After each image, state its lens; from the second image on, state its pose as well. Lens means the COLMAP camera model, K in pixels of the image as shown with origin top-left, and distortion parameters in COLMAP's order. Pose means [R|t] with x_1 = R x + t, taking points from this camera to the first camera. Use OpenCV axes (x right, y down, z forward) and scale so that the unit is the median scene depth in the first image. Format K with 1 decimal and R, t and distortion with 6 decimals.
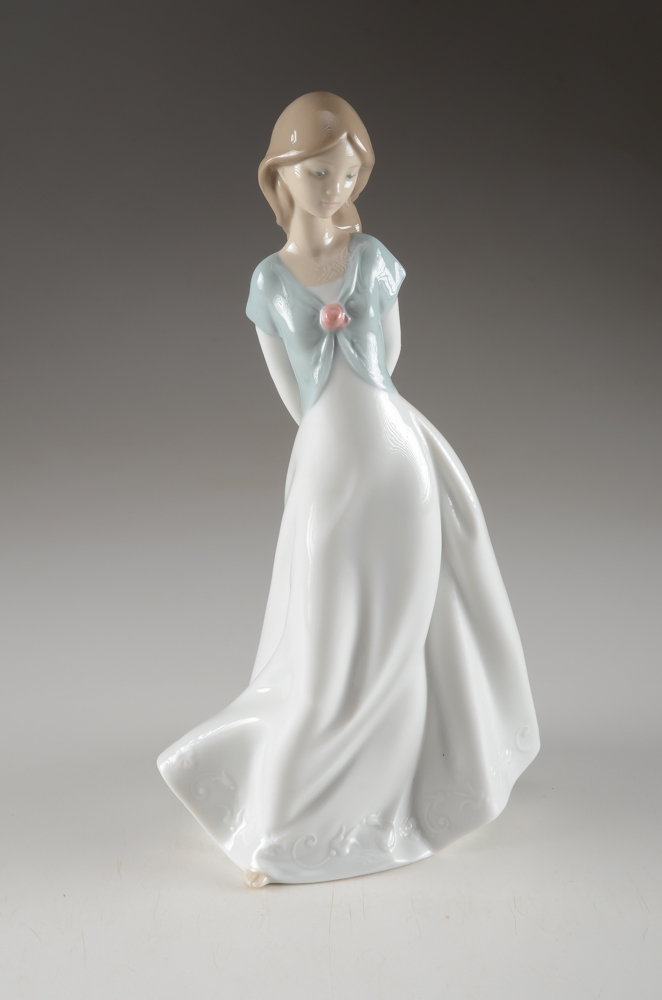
lens RADIAL K [[1765.3, 0, 335.0], [0, 1765.3, 498.0], [0, 0, 1]] dist [0.030400, 0.000000]
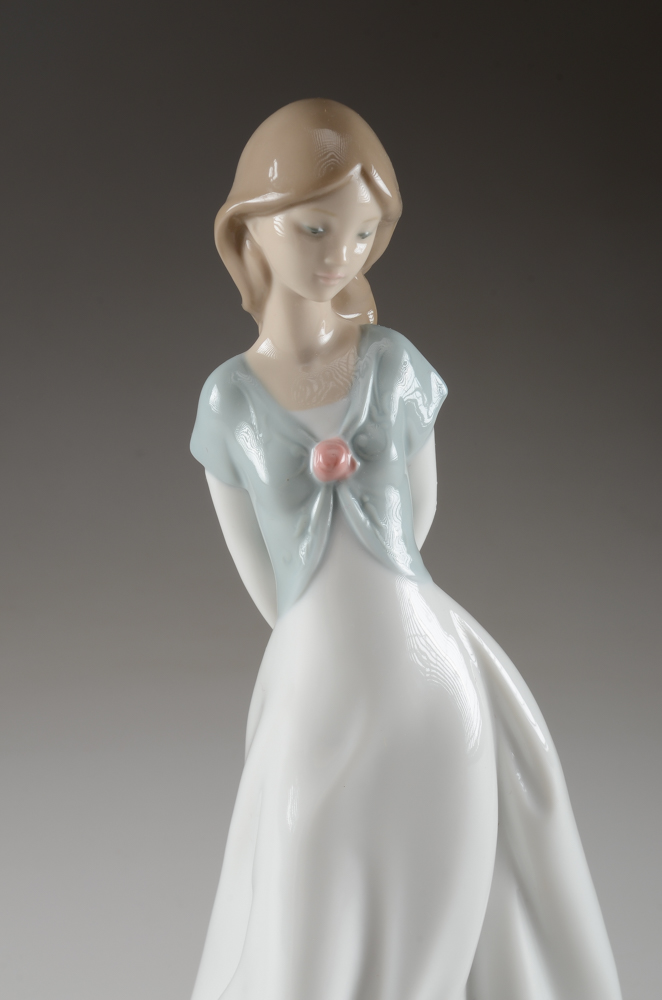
lens RADIAL K [[2259.9, 0, 332.7], [0, 2259.9, 503.9], [0, 0, 1]] dist [0.094827, 0.000000]
pose [[0.999733, 0.016476, 0.016207, -0.012829], [-0.015594, 0.998466, -0.053129, -0.043827], [-0.017057, 0.052862, 0.998456, 0.204800]]
